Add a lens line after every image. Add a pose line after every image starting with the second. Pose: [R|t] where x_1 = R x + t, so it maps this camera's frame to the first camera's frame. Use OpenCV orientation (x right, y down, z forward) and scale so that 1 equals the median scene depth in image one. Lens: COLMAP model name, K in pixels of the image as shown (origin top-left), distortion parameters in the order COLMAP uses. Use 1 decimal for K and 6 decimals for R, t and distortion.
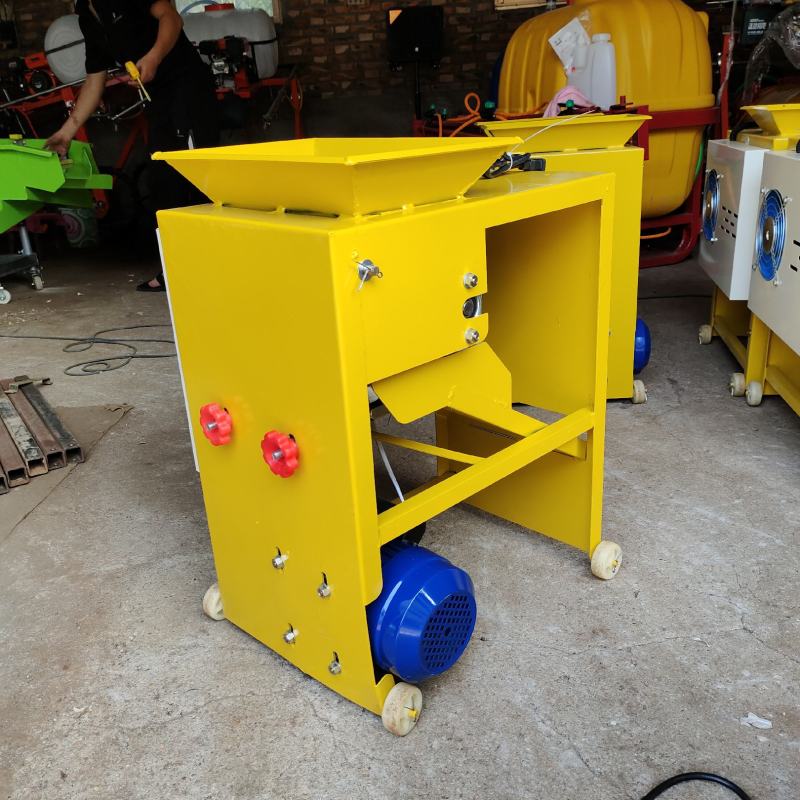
lens RADIAL K [[841.5, 0, 398.9], [0, 841.5, 400.4], [0, 0, 1]] dist [0.006447, 0.000000]
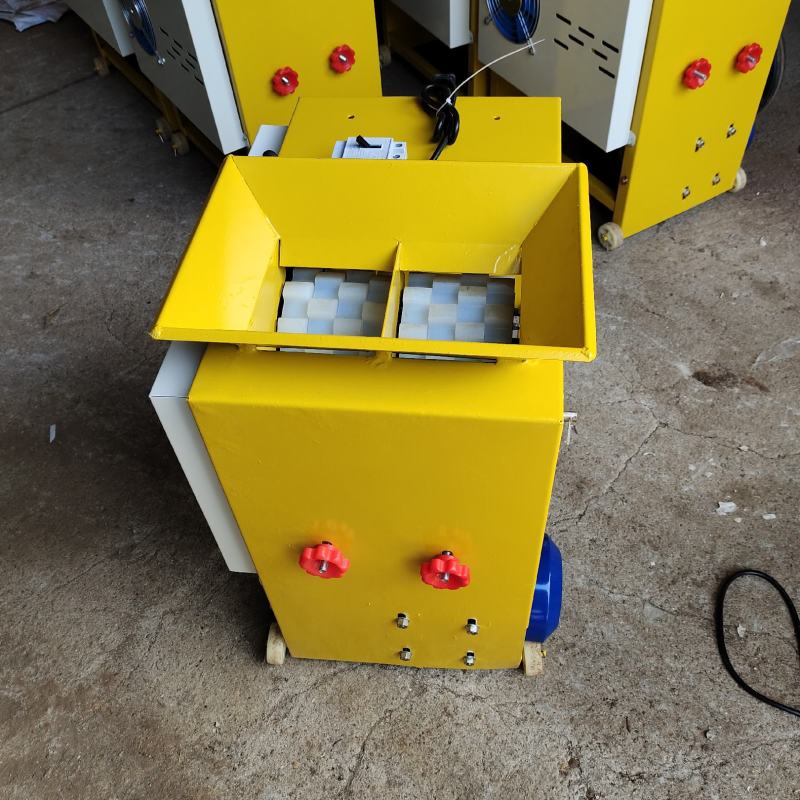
lens RADIAL K [[841.5, 0, 399.7], [0, 841.5, 401.0], [0, 0, 1]] dist [0.006447, 0.000000]
pose [[0.773826, -0.471231, 0.423242, -0.437014], [0.213033, 0.822911, 0.526721, -0.538882], [-0.596498, -0.317426, 0.737178, 0.342545]]
